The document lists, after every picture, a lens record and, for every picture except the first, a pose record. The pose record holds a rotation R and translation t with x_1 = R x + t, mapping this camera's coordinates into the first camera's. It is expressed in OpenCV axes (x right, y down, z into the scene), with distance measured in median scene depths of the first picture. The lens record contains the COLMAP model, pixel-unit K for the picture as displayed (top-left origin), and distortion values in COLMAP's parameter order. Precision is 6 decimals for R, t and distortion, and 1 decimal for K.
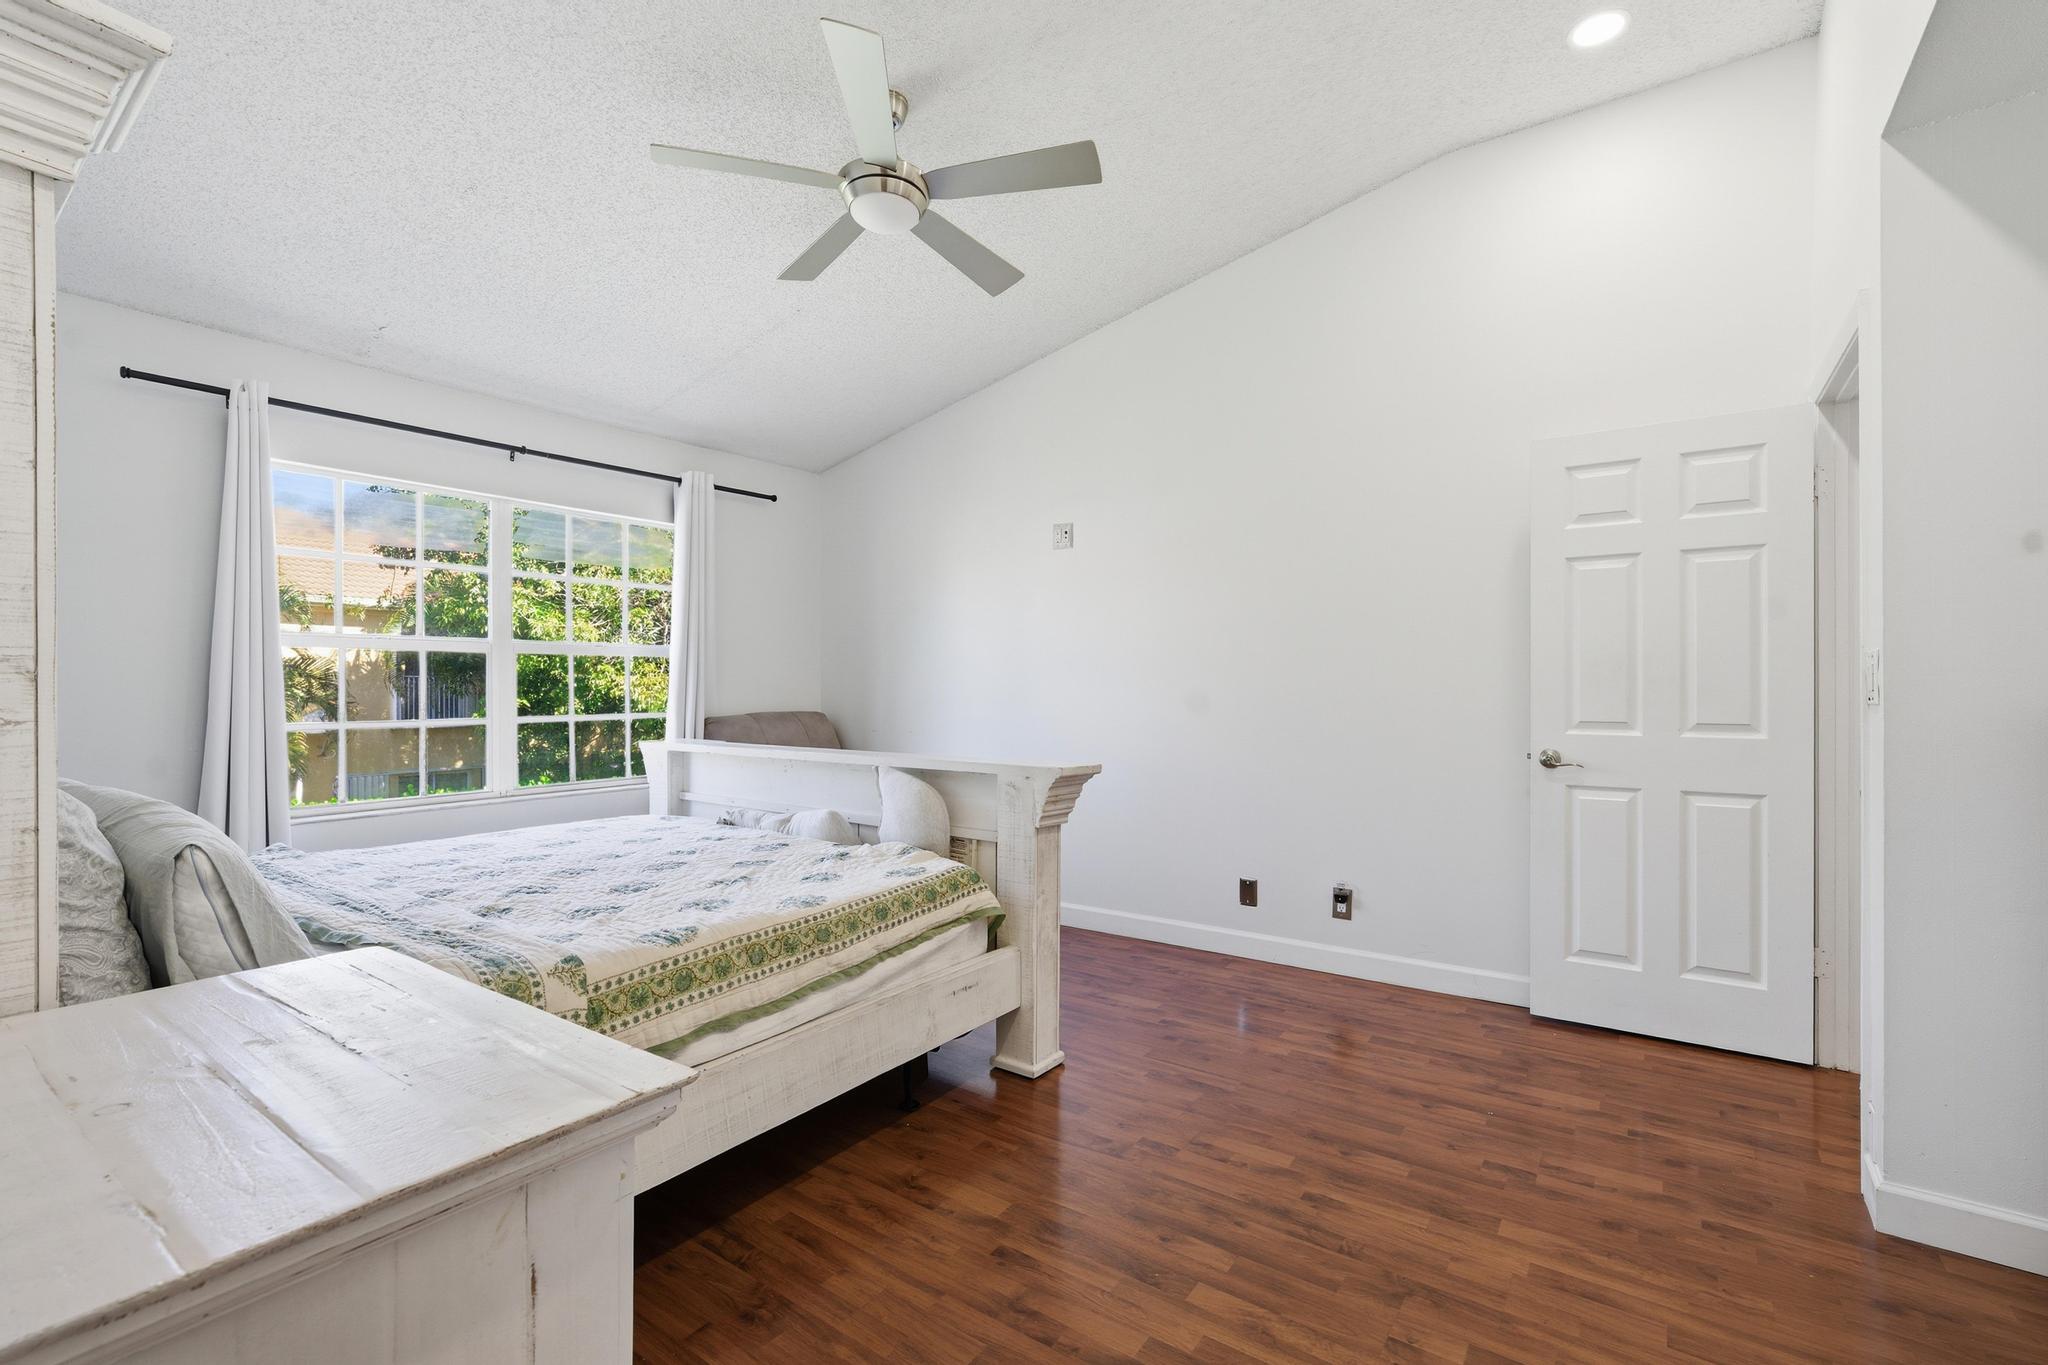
lens RADIAL K [[902.2, 0, 1034.2], [0, 902.2, 689.0], [0, 0, 1]] dist [-0.002416, 0.000407]
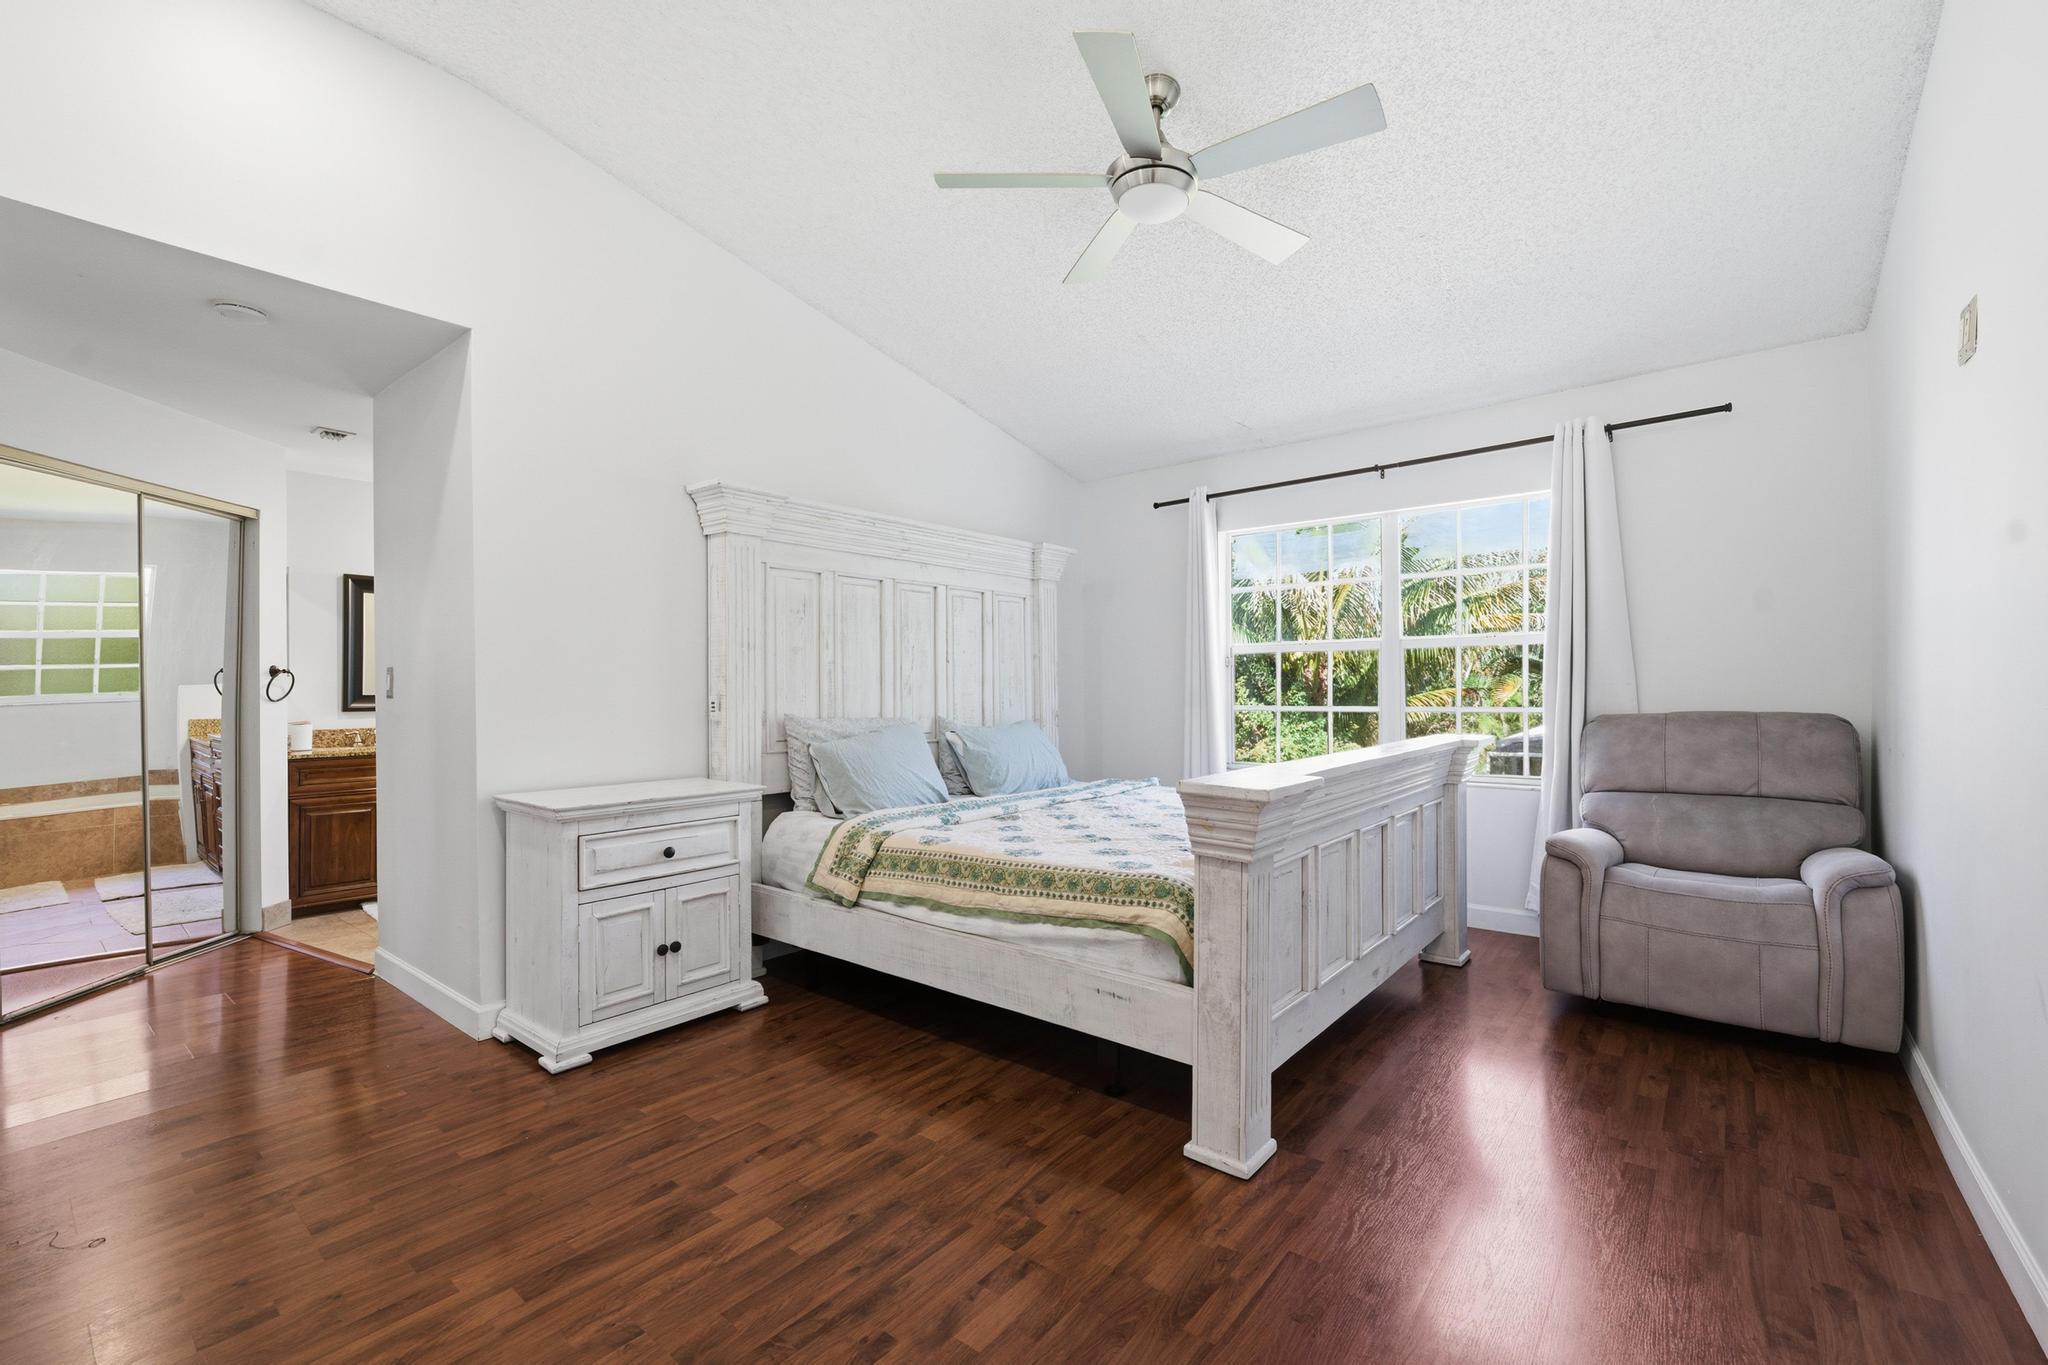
lens RADIAL K [[902.2, 0, 1029.7], [0, 902.2, 685.3], [0, 0, 1]] dist [-0.002416, 0.000407]
pose [[-0.083308, 0.003801, -0.996517, 1.088256], [0.007332, 0.999968, 0.003202, -0.002425], [0.996497, -0.007039, -0.083334, 1.217094]]
